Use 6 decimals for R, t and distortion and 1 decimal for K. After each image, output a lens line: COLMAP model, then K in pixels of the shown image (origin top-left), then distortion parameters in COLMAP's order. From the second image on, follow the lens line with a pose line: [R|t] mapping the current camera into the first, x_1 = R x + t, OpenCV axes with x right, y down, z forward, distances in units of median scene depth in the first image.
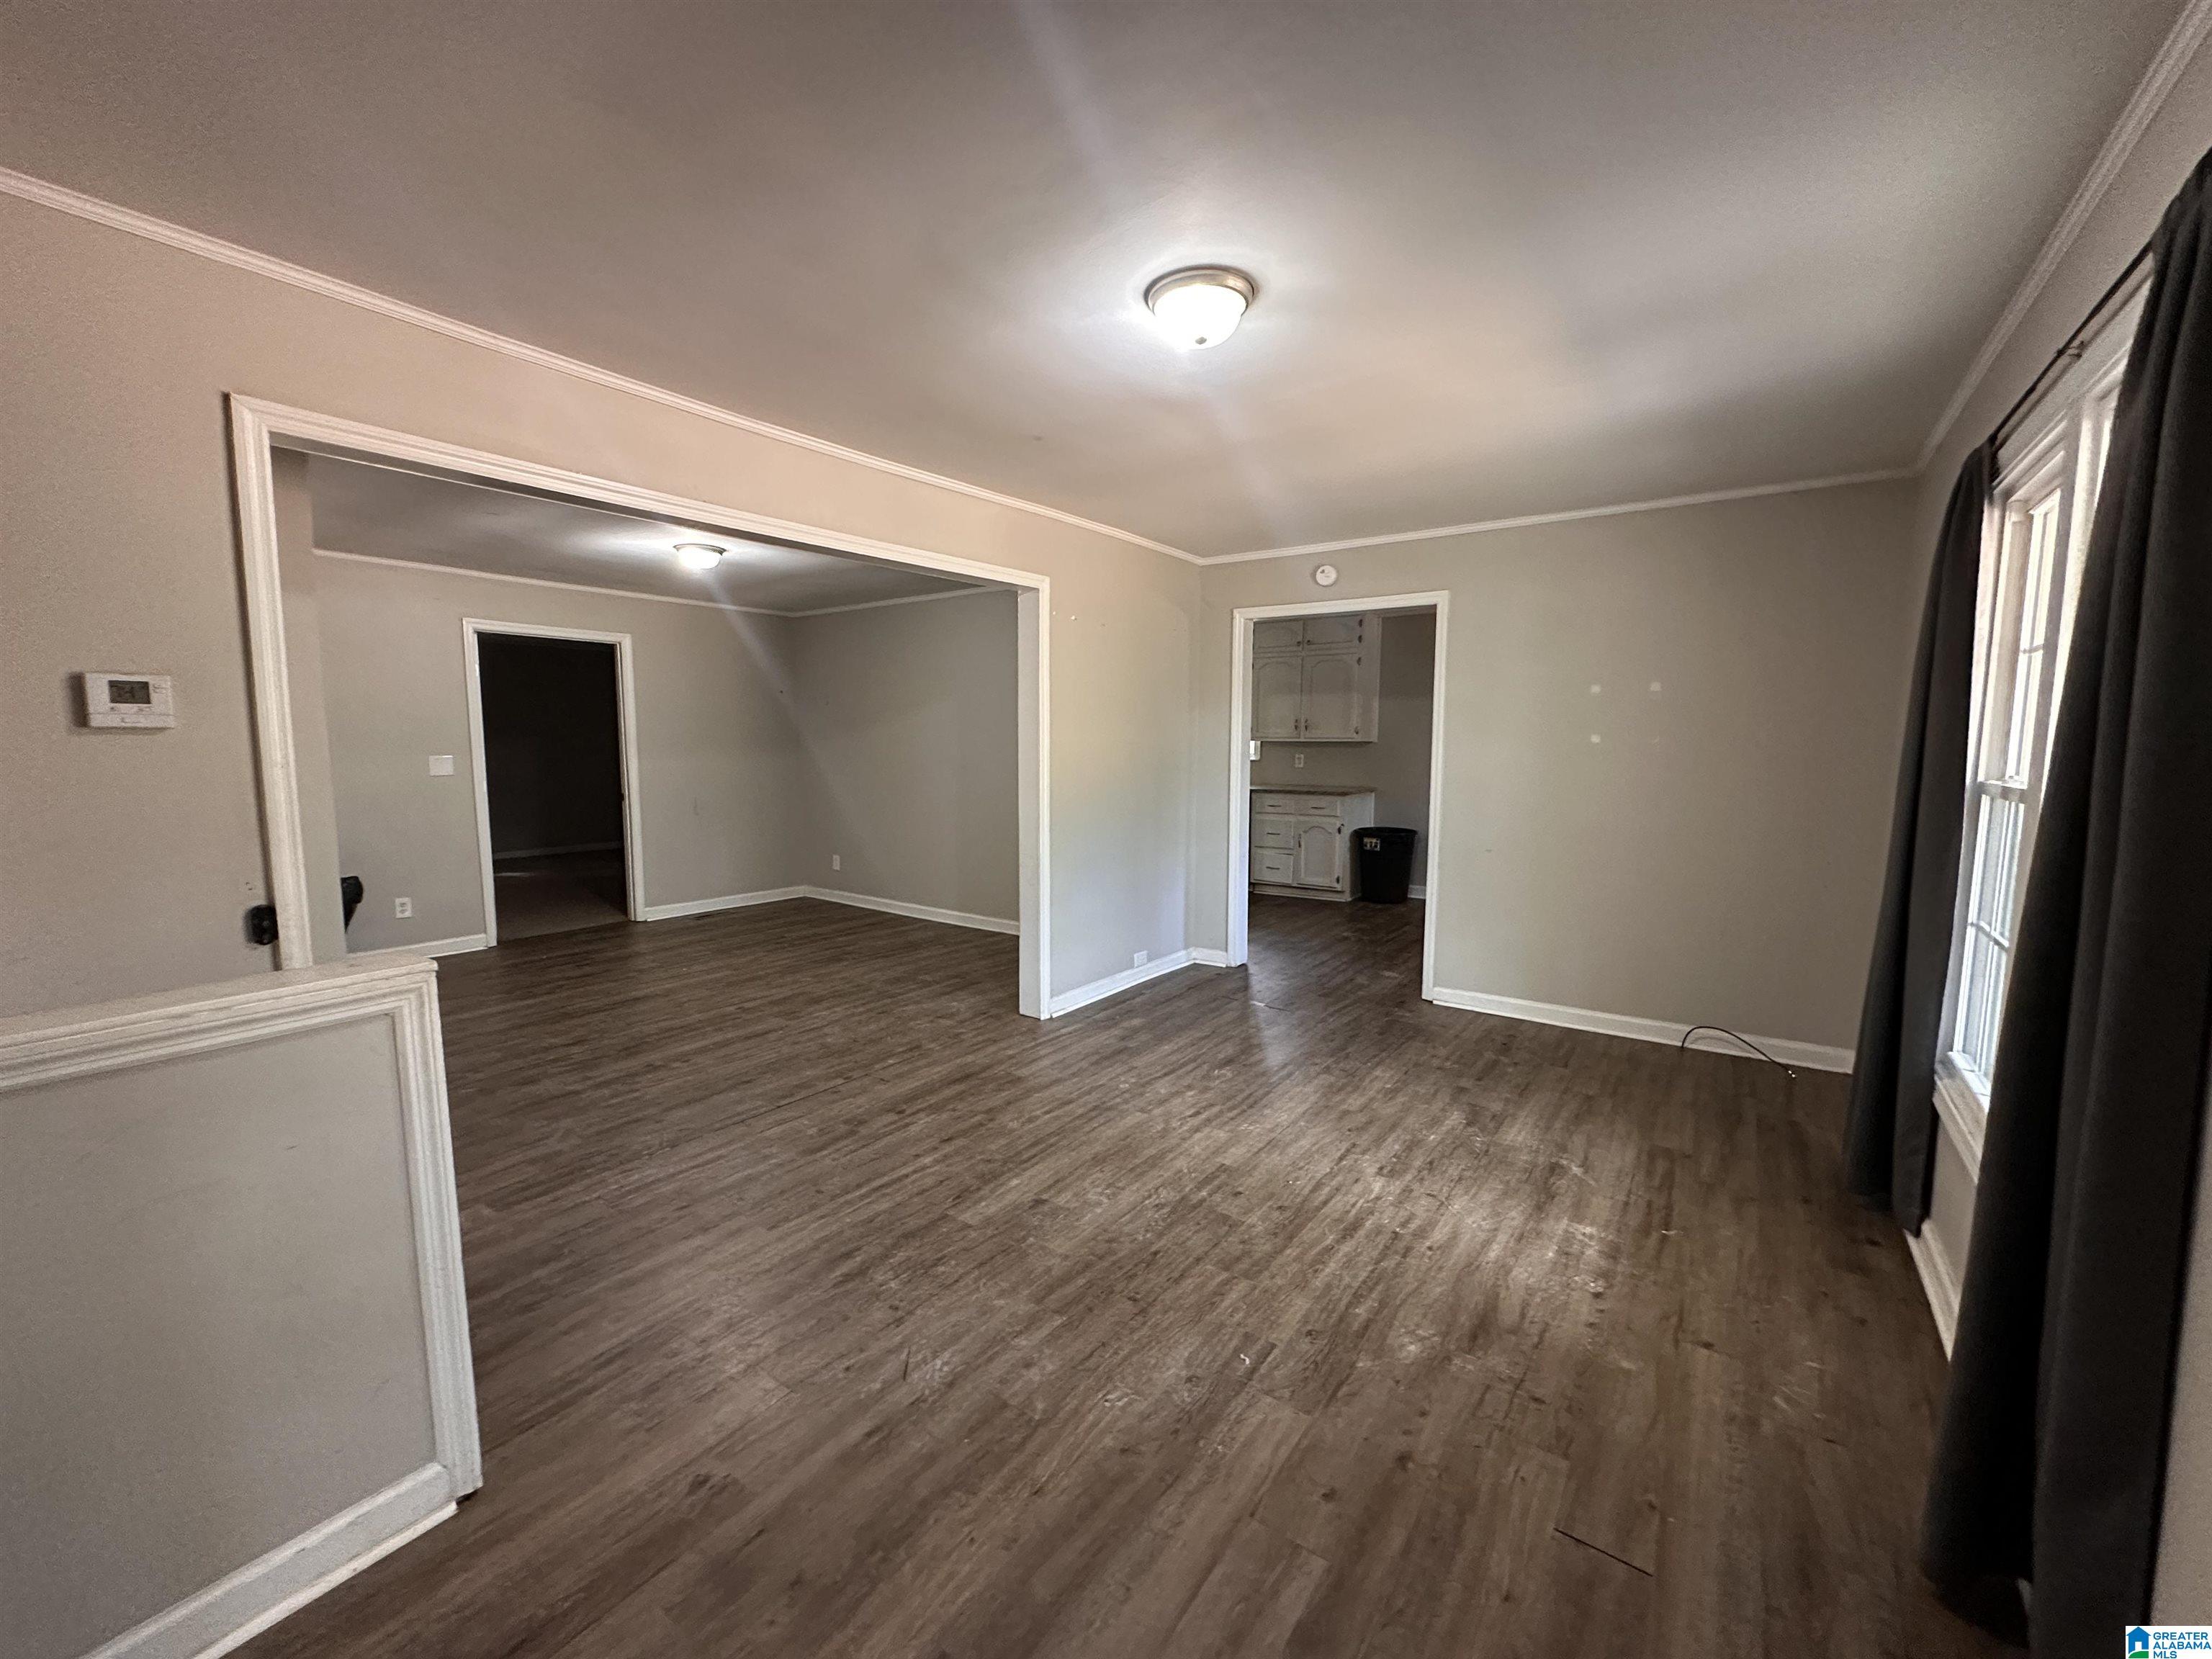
lens RADIAL K [[881.7, 0, 1102.1], [0, 881.7, 829.7], [0, 0, 1]] dist [-0.002673, 0.000807]
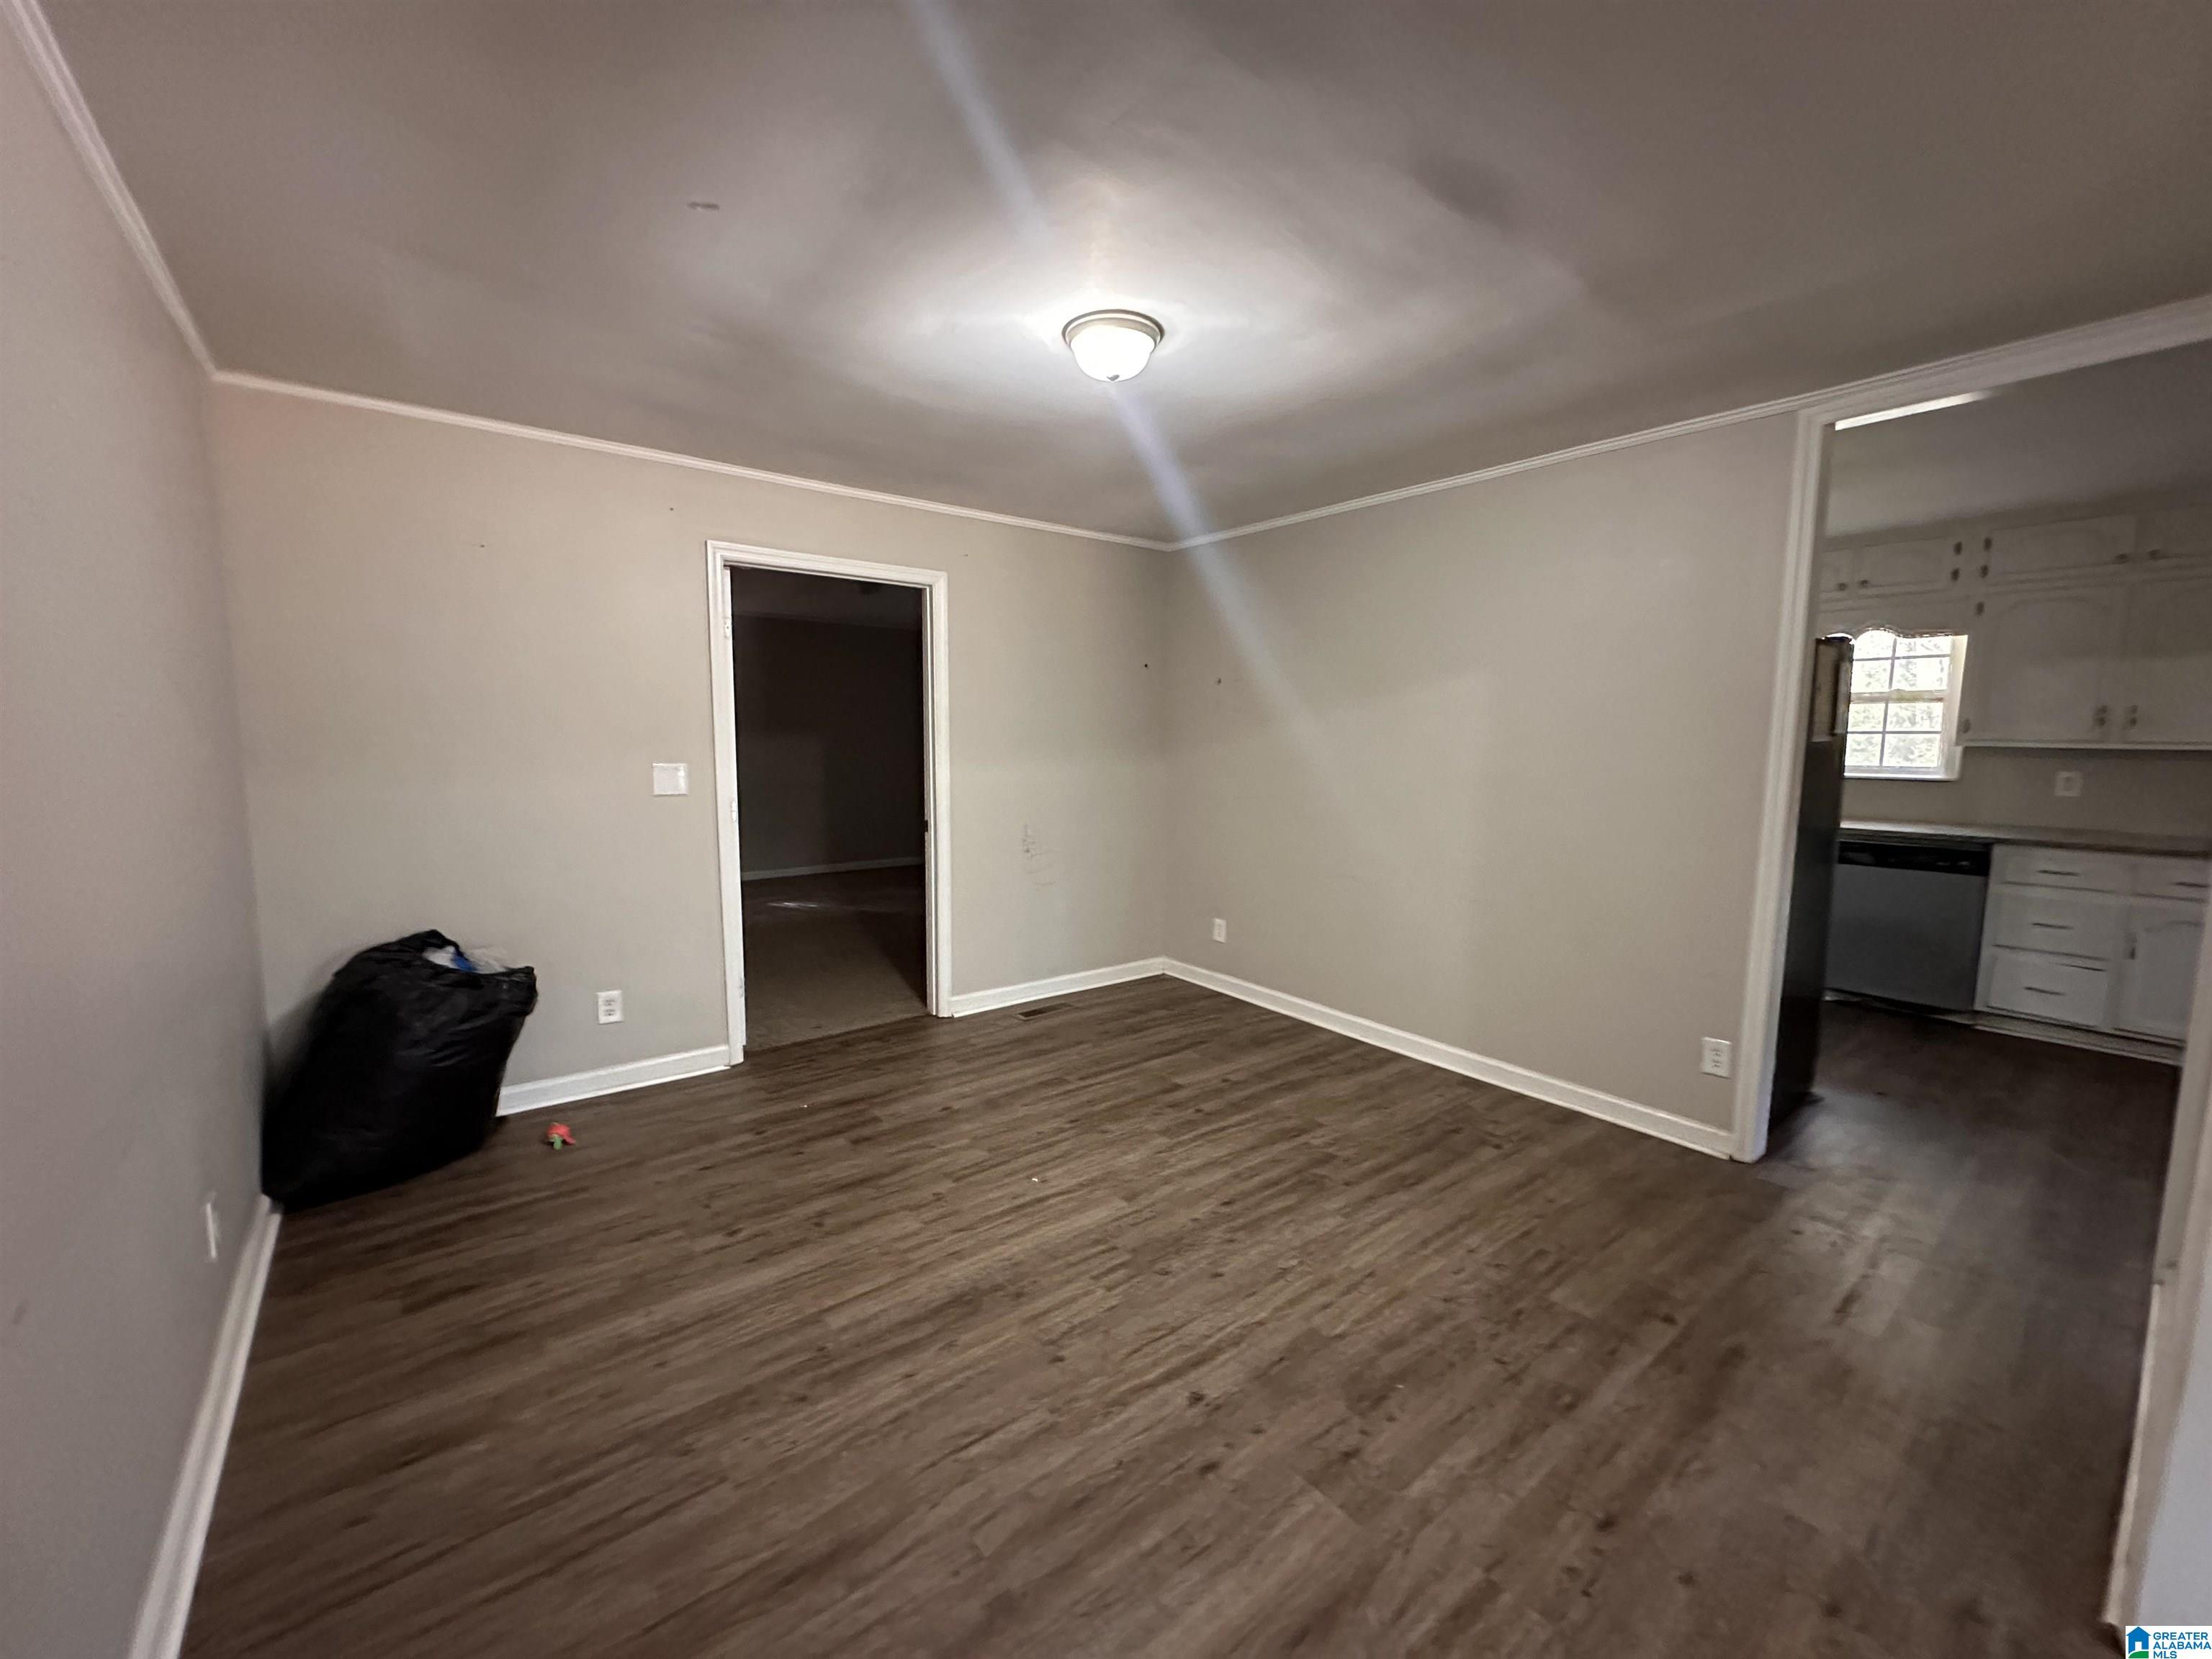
lens RADIAL K [[881.7, 0, 1100.1], [0, 881.7, 832.7], [0, 0, 1]] dist [-0.002673, 0.000807]
pose [[0.961261, 0.036701, -0.273184, -0.497068], [-0.033998, 0.999315, 0.014625, -0.094617], [0.273534, -0.004770, 0.961851, 0.838630]]
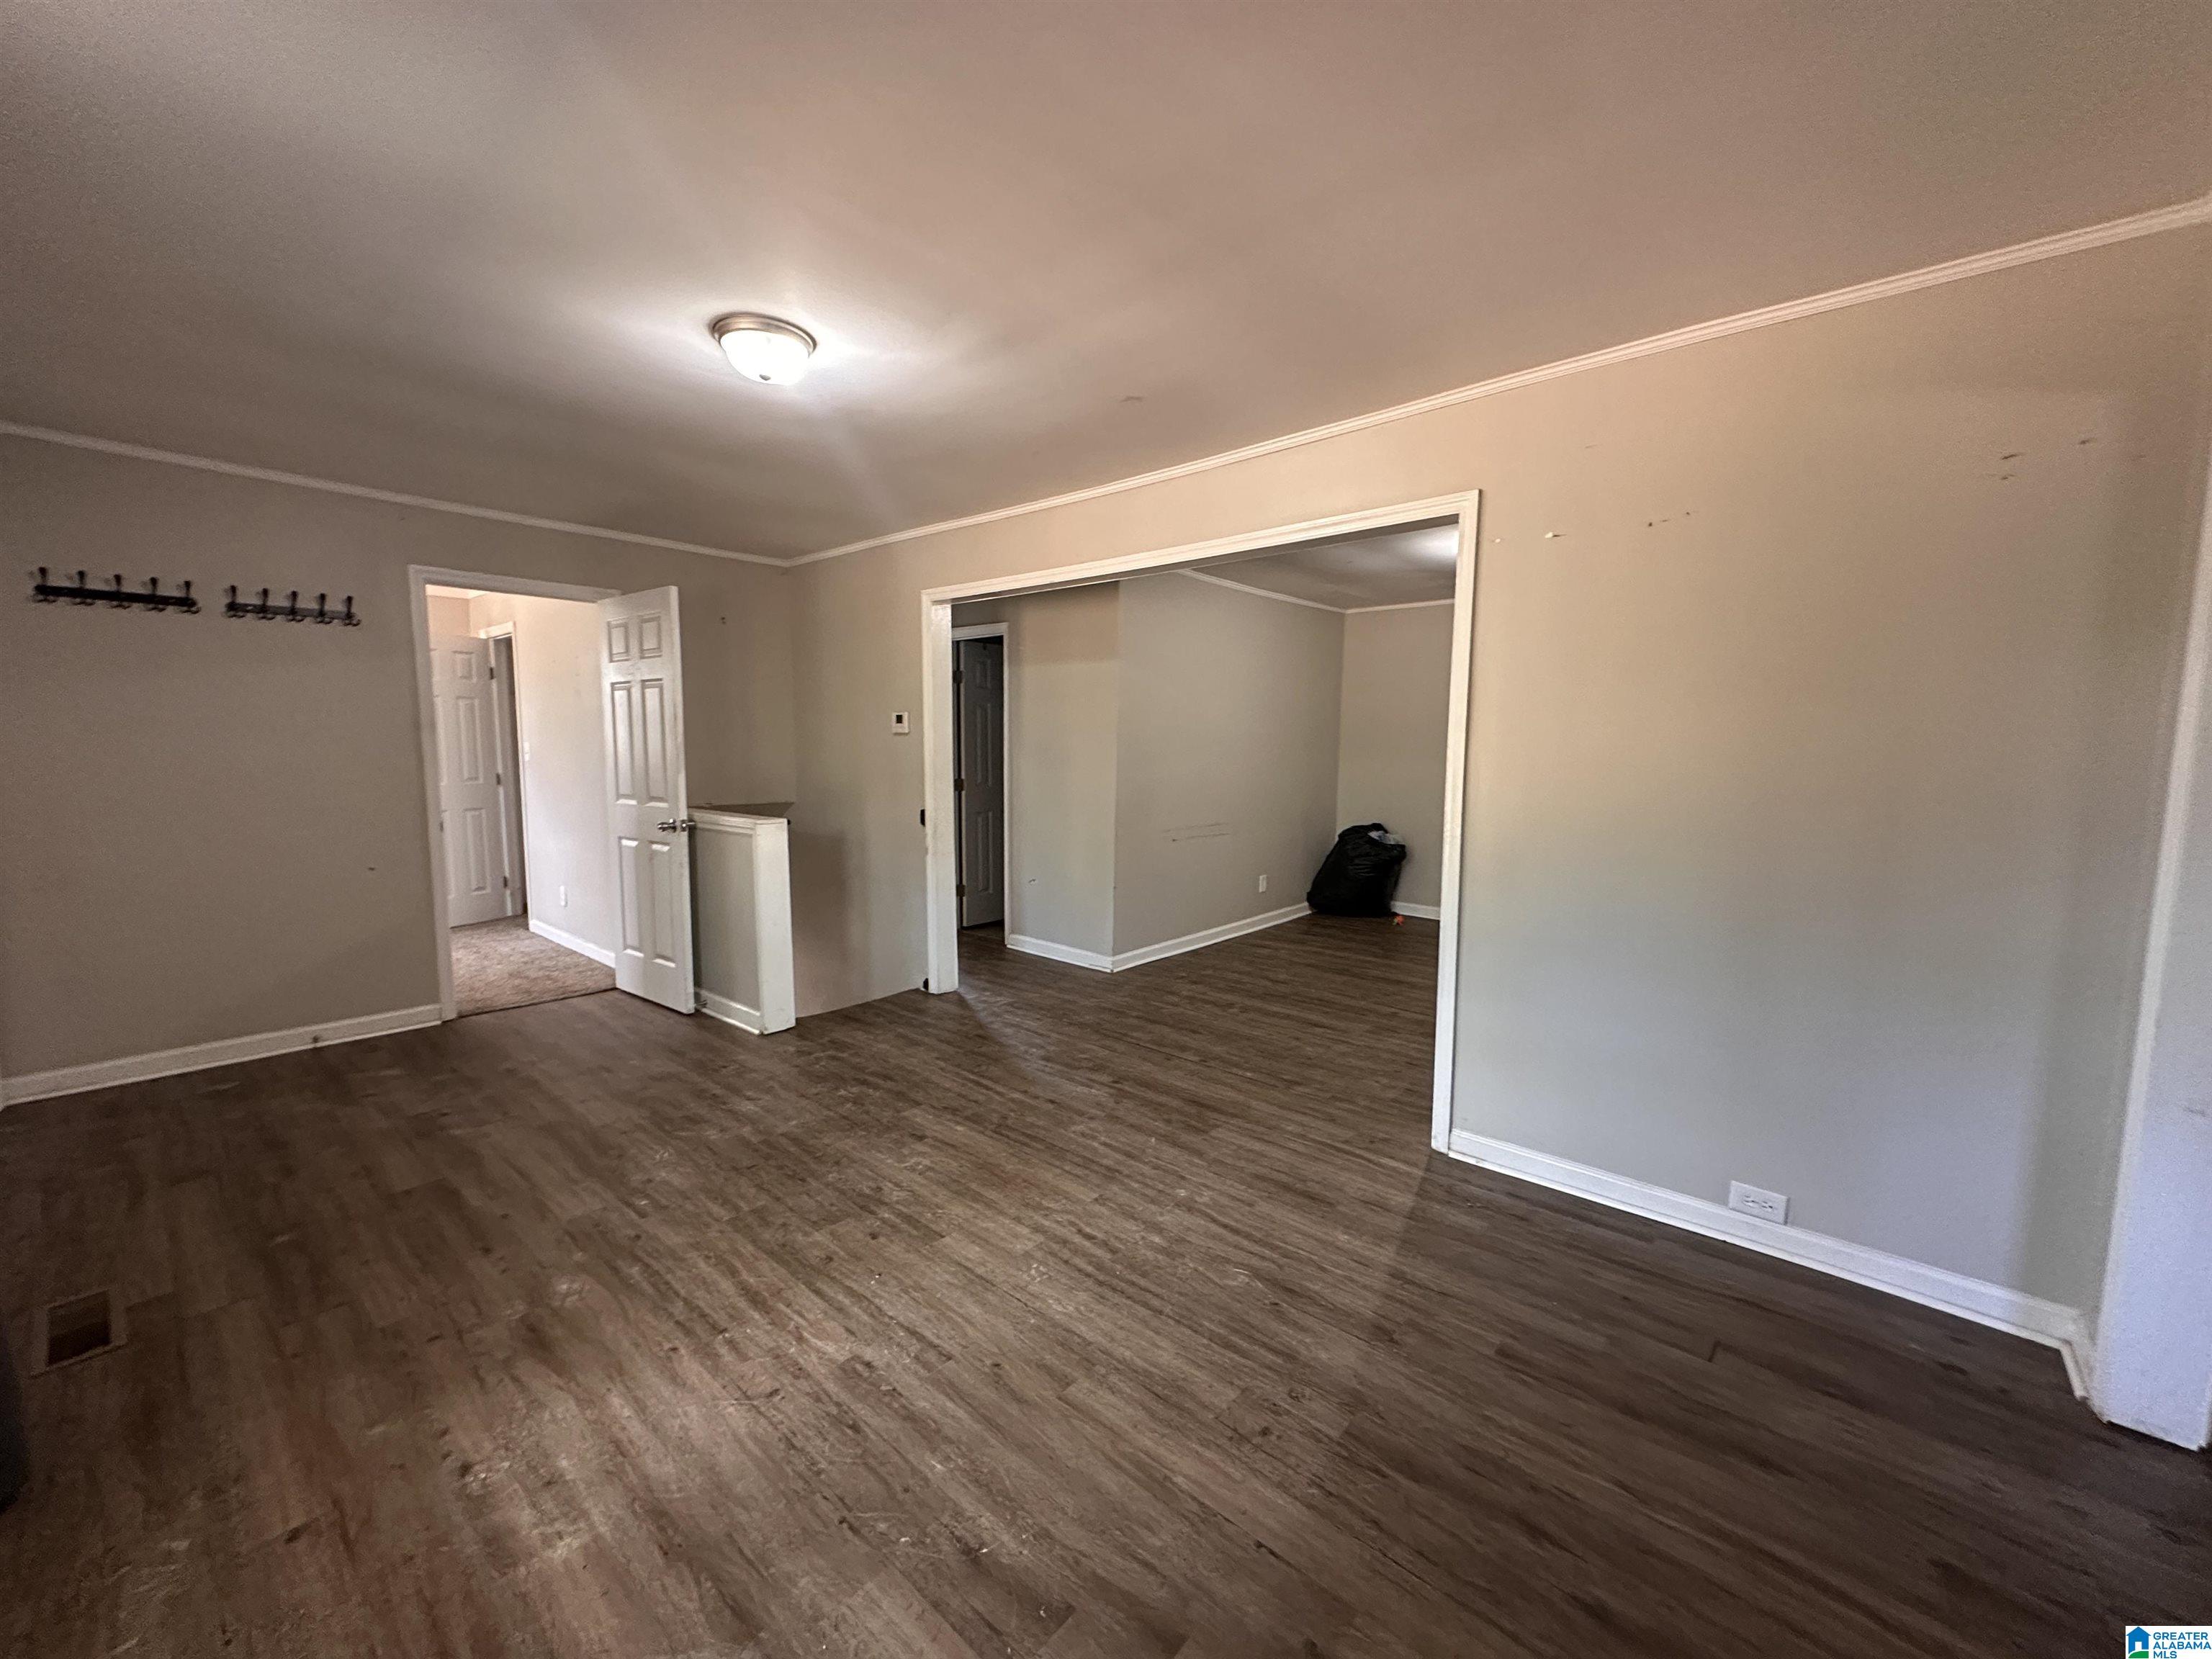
lens RADIAL K [[881.7, 0, 1103.0], [0, 881.7, 823.7], [0, 0, 1]] dist [-0.002673, 0.000807]
pose [[-0.089291, 0.089013, -0.992020, 0.811428], [-0.108445, 0.989208, 0.098521, -0.096029], [0.990084, 0.116376, -0.078675, 1.030381]]
